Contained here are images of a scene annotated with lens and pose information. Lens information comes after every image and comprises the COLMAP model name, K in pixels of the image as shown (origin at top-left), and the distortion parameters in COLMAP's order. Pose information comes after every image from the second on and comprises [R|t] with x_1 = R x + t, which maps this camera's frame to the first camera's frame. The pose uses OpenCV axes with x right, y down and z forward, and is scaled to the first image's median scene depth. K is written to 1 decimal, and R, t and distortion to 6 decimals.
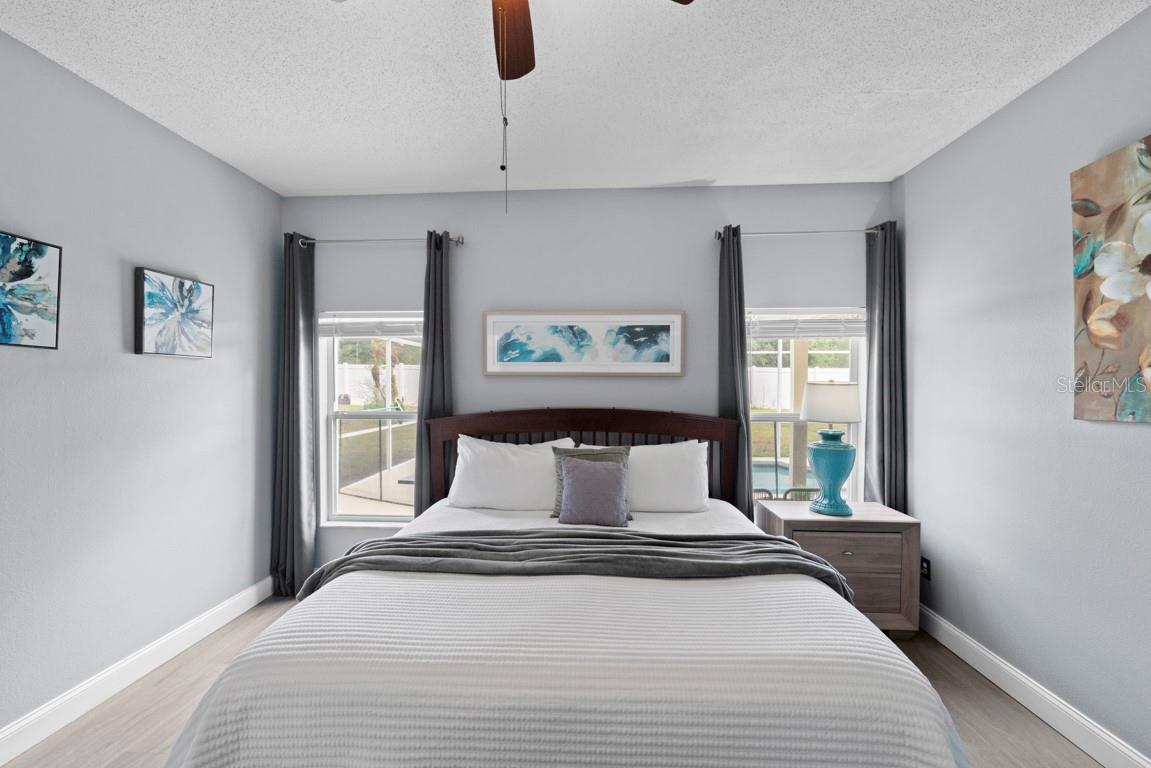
lens RADIAL K [[481.1, 0, 575.5], [0, 481.1, 384.0], [0, 0, 1]] dist [-0.000633, -0.000414]
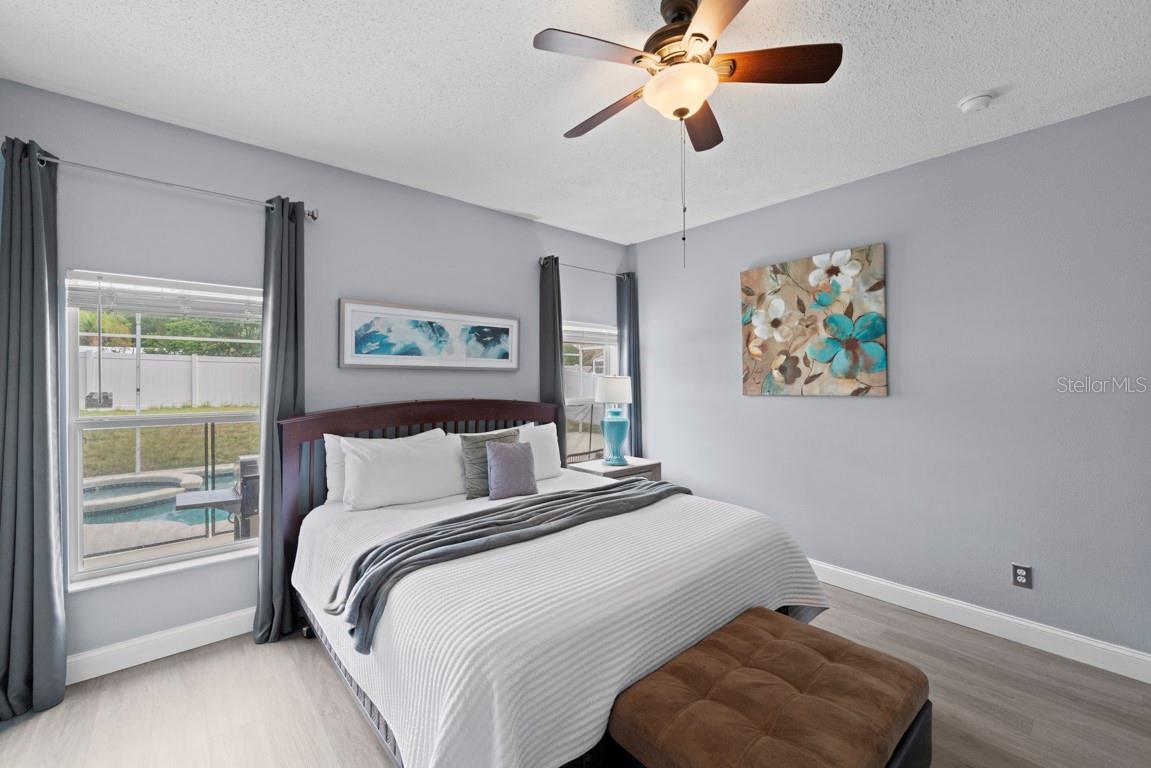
lens RADIAL K [[464.6, 0, 570.6], [0, 464.6, 371.2], [0, 0, 1]] dist [0.000223, -0.000416]
pose [[0.721627, 0.009099, 0.692222, -0.515279], [-0.000435, 0.999919, -0.012691, -0.000681], [-0.692282, 0.008857, 0.721573, 0.061567]]
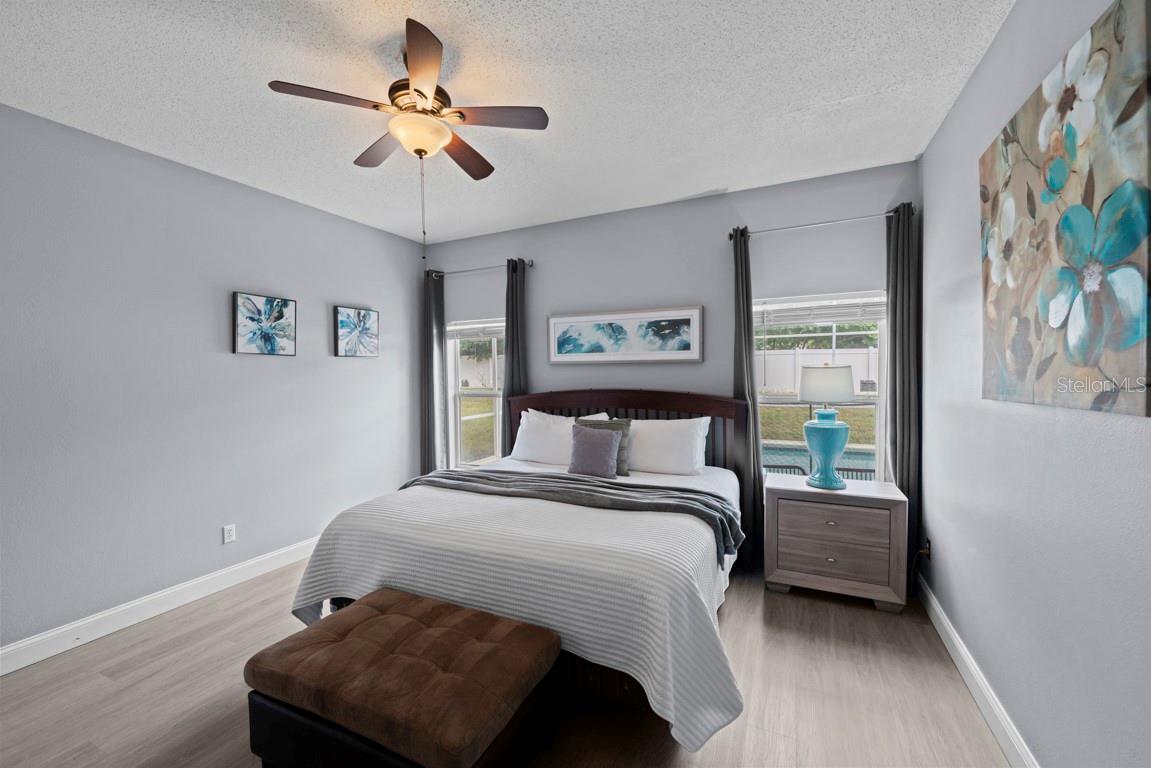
lens RADIAL K [[468.3, 0, 572.7], [0, 468.3, 376.7], [0, 0, 1]] dist [-0.000914, -0.000019]
pose [[0.923439, -0.008097, -0.383660, 0.383325], [0.014271, 0.999810, 0.013247, -0.000233], [0.383480, -0.017708, 0.923379, -0.166746]]
